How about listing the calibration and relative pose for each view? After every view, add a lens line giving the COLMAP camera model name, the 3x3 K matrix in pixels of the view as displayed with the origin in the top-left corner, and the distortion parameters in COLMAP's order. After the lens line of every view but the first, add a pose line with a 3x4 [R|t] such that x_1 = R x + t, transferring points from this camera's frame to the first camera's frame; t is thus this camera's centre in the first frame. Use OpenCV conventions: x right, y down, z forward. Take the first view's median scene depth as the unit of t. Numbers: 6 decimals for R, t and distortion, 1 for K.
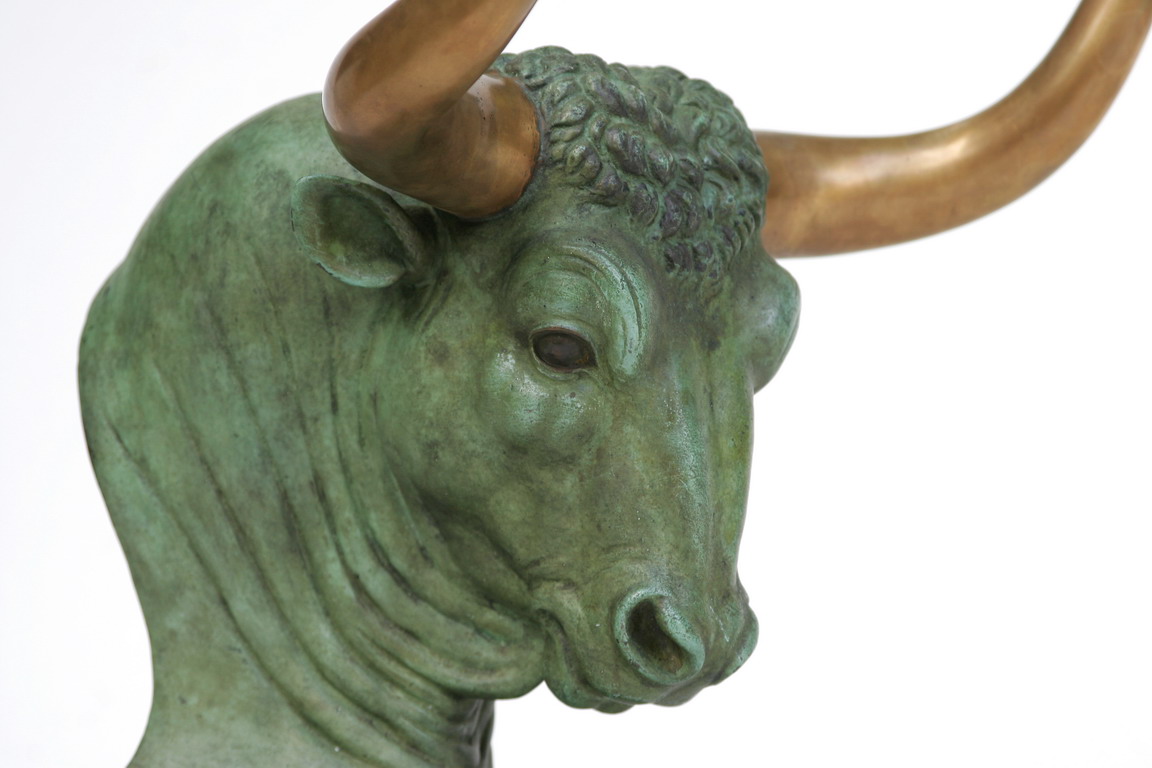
lens RADIAL K [[5152.6, 0, 576.0], [0, 5152.6, 384.0], [0, 0, 1]] dist [0.039882, 5.010729]
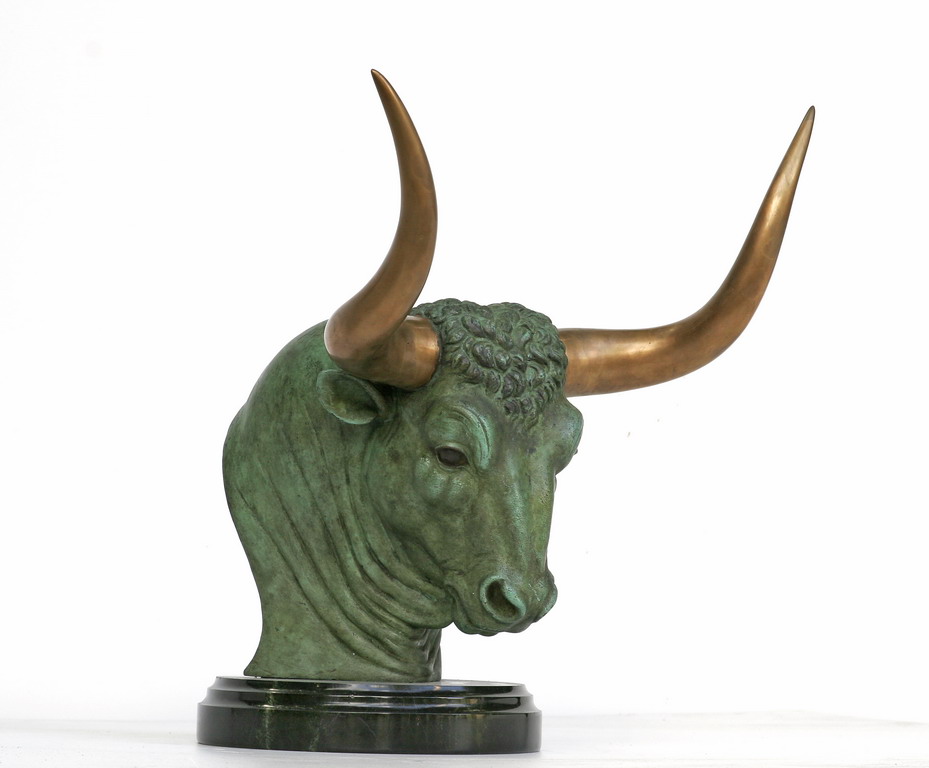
lens RADIAL K [[4860.0, 0, 464.5], [0, 4860.0, 384.0], [0, 0, 1]] dist [-0.200974, -6.007403]
pose [[0.992864, -0.014284, -0.118398, 0.221530], [0.019279, 0.998967, 0.041150, -0.110069], [0.117688, -0.043139, 0.992113, -0.848594]]
